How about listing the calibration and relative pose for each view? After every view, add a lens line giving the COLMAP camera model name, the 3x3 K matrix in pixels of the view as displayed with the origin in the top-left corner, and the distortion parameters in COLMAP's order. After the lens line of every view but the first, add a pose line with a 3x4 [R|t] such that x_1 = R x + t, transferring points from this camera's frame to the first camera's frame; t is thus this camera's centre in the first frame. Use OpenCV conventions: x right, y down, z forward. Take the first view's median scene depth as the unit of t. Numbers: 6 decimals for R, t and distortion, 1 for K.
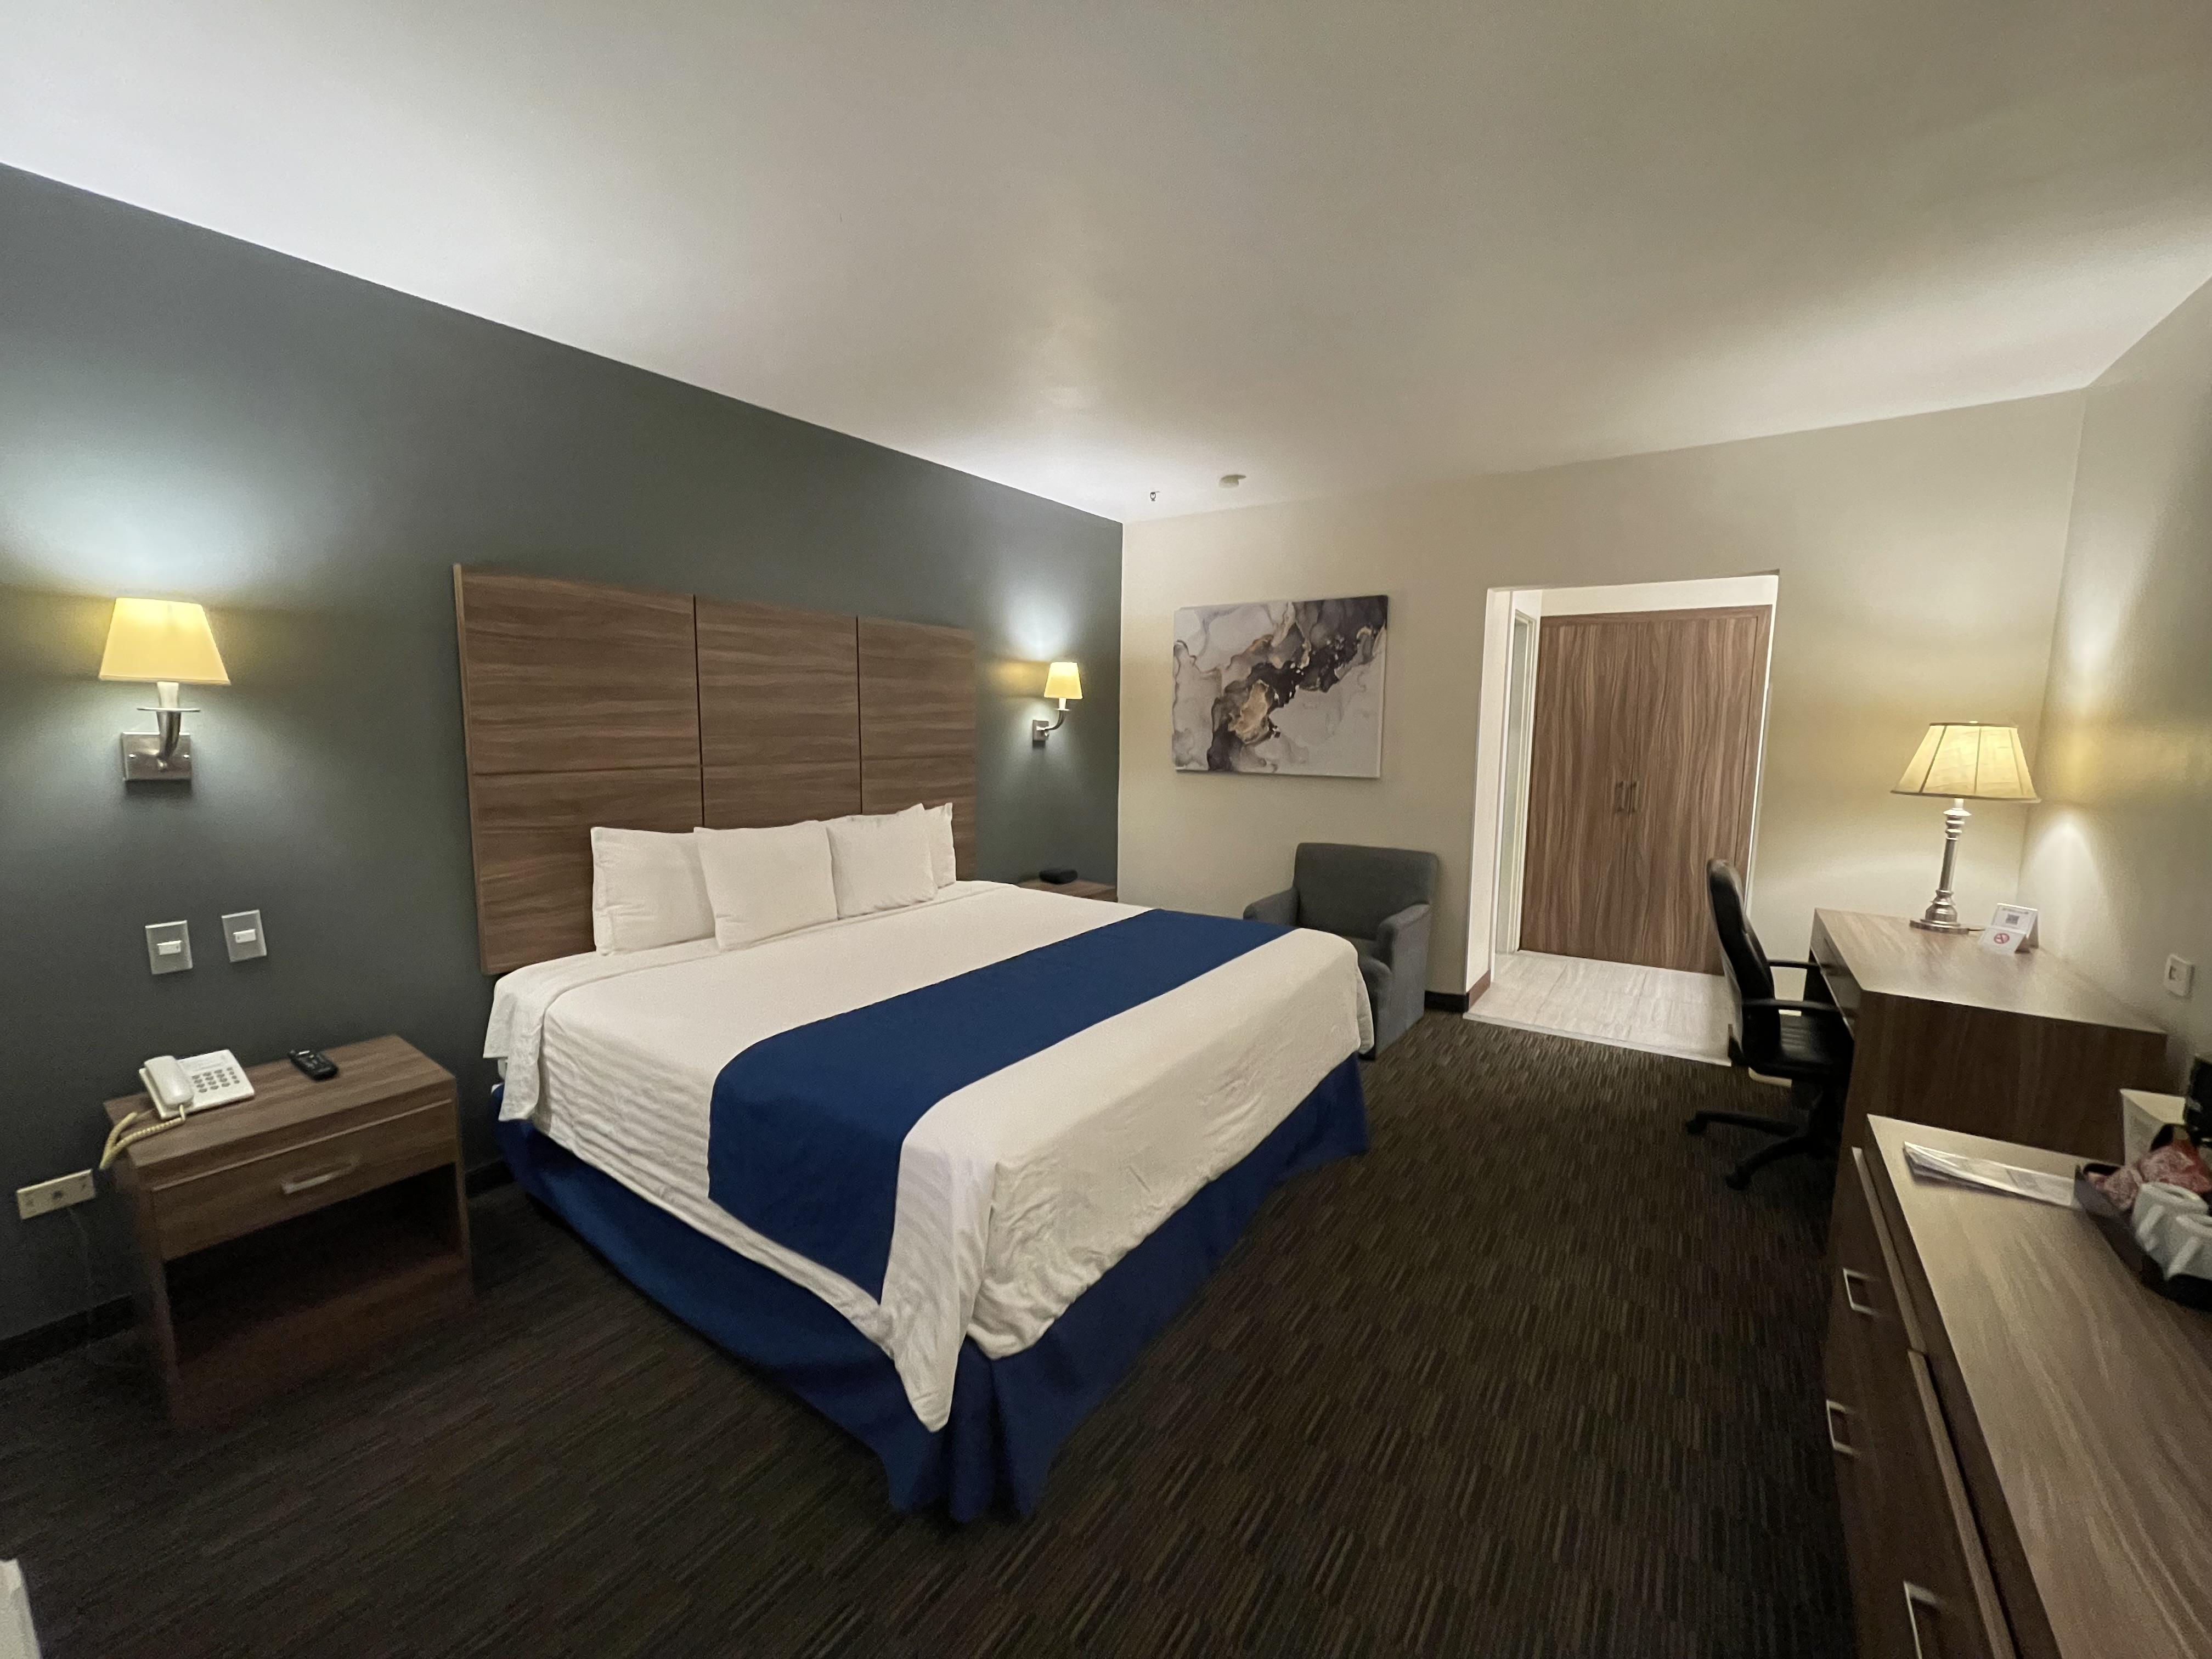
lens RADIAL K [[891.0, 0, 1106.0], [0, 891.0, 829.5], [0, 0, 1]] dist [0.000450, -0.000019]
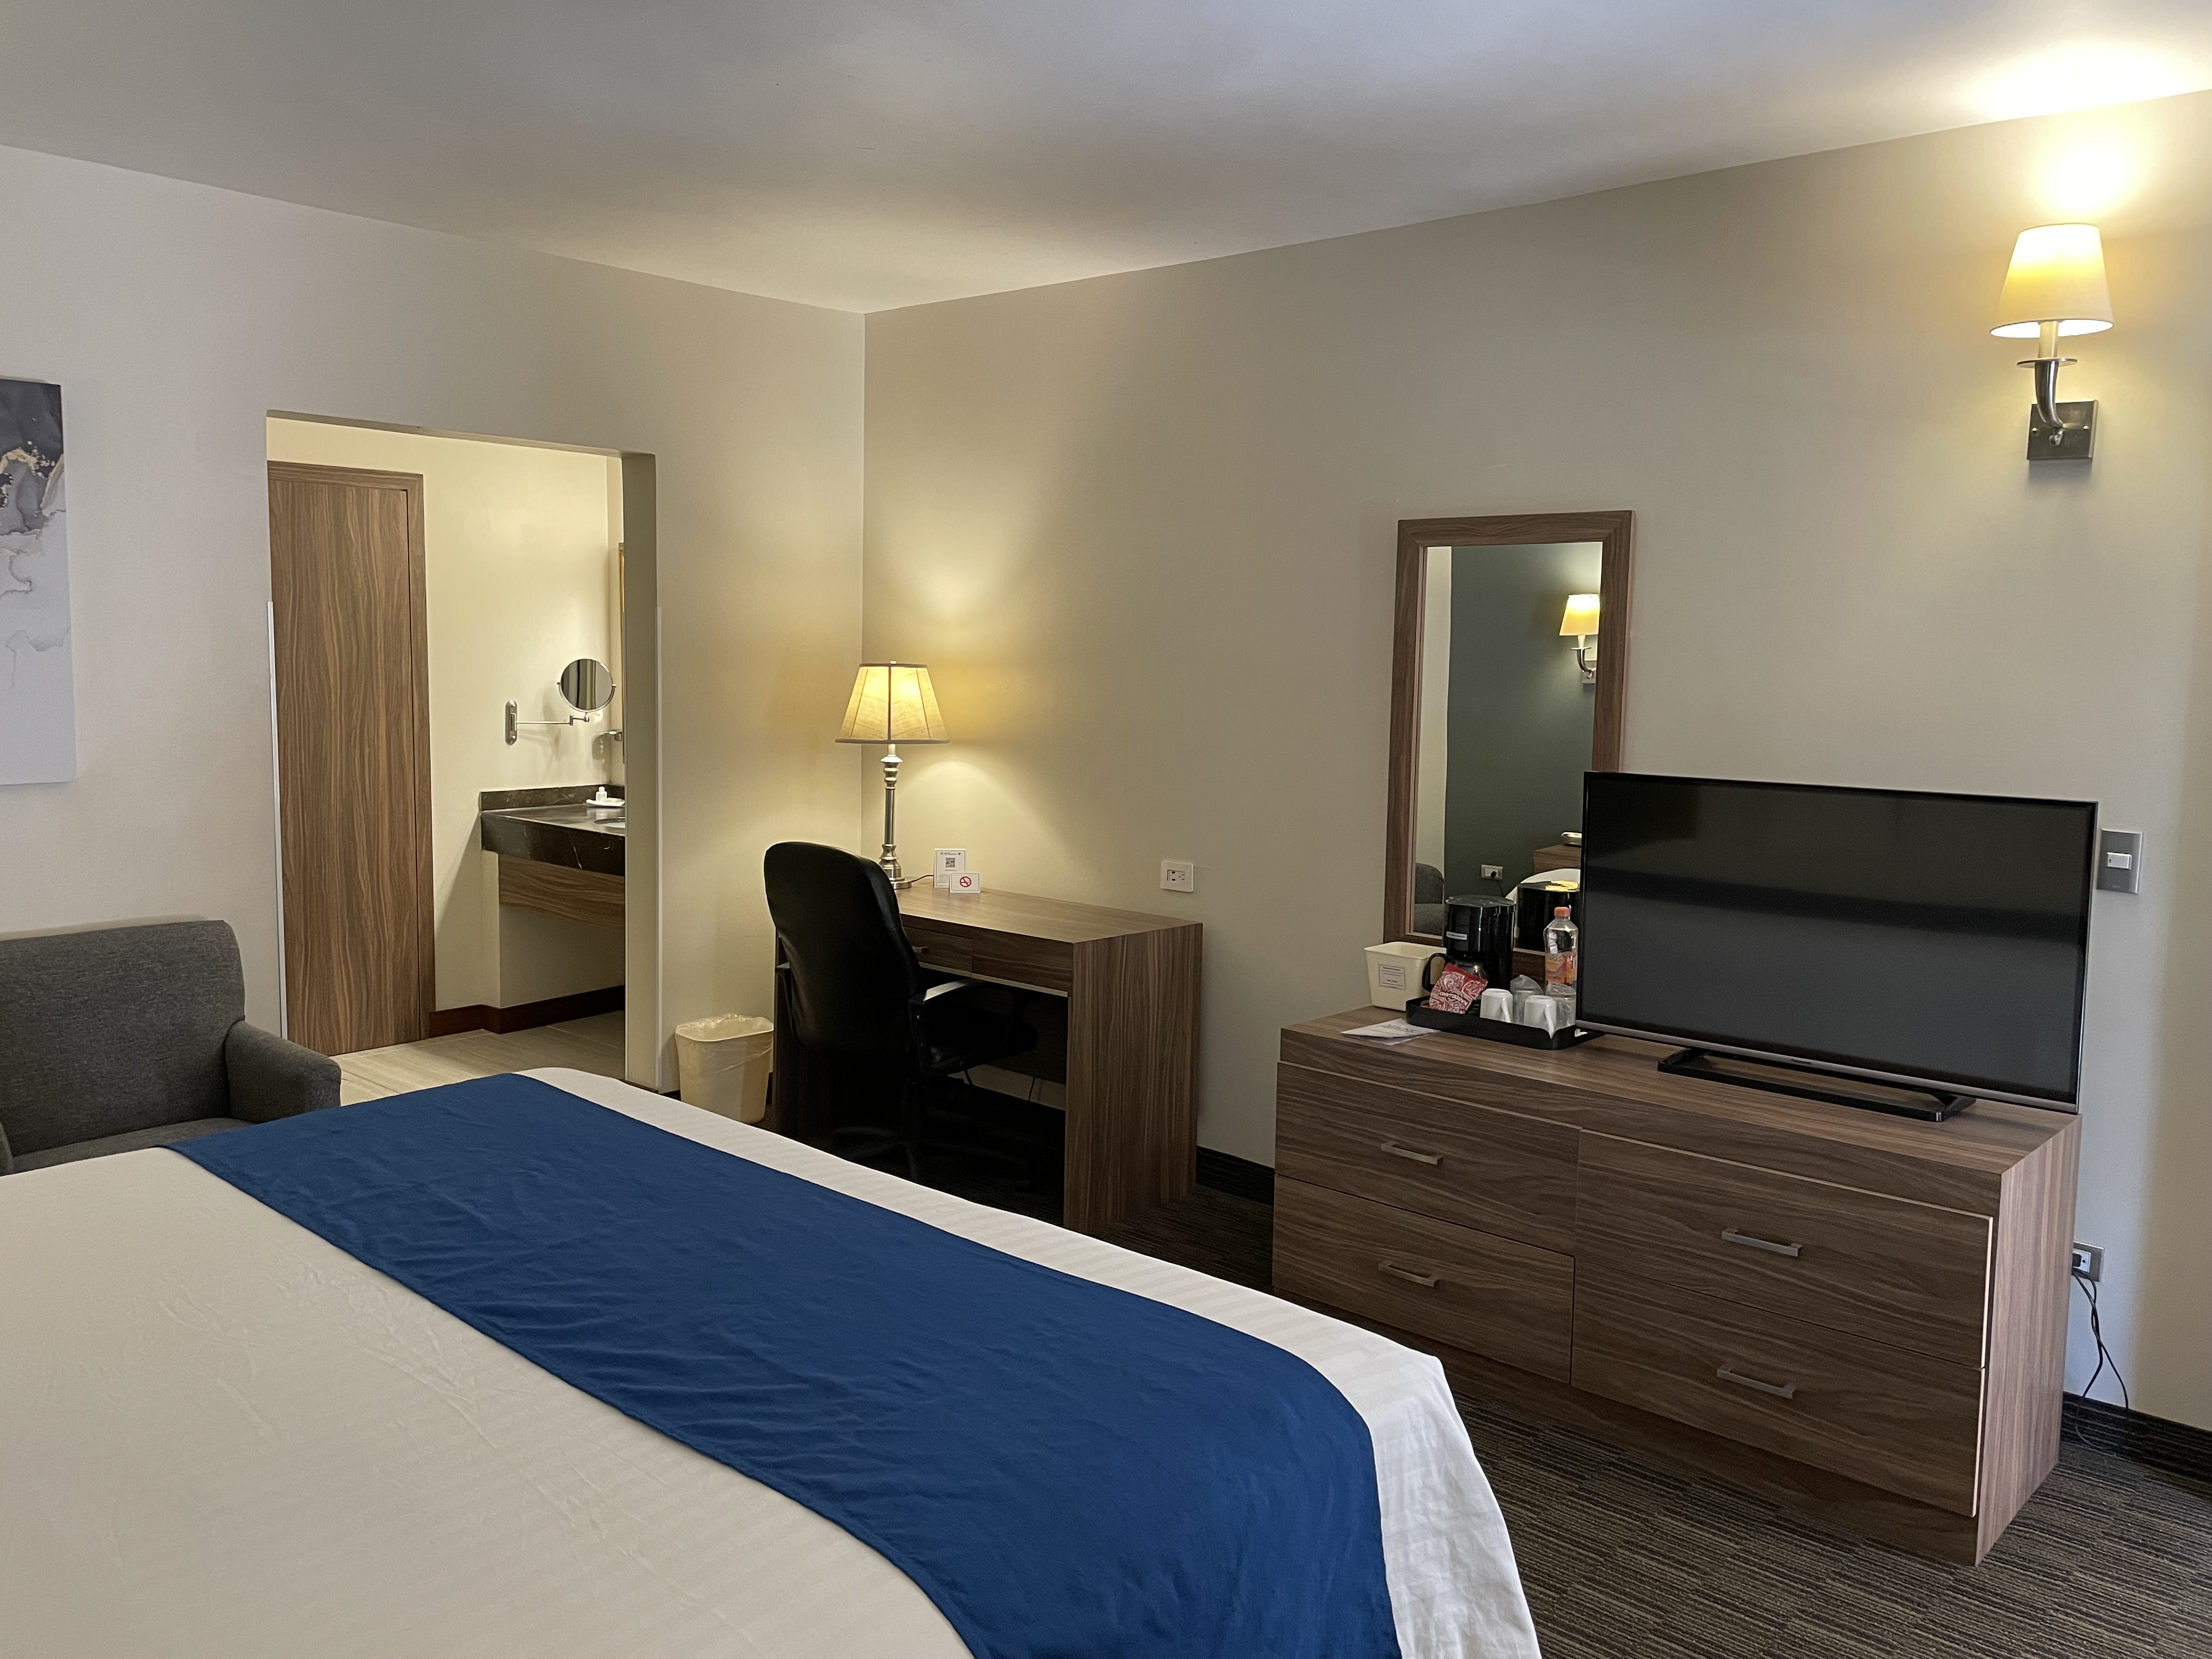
lens RADIAL K [[1651.9, 0, 1101.9], [0, 1651.9, 821.8], [0, 0, 1]] dist [0.071558, -0.111330]
pose [[0.134679, -0.111564, 0.984589, -0.429923], [0.106595, 0.989507, 0.097540, -0.059340], [-0.985139, 0.091816, 0.145158, 0.324062]]
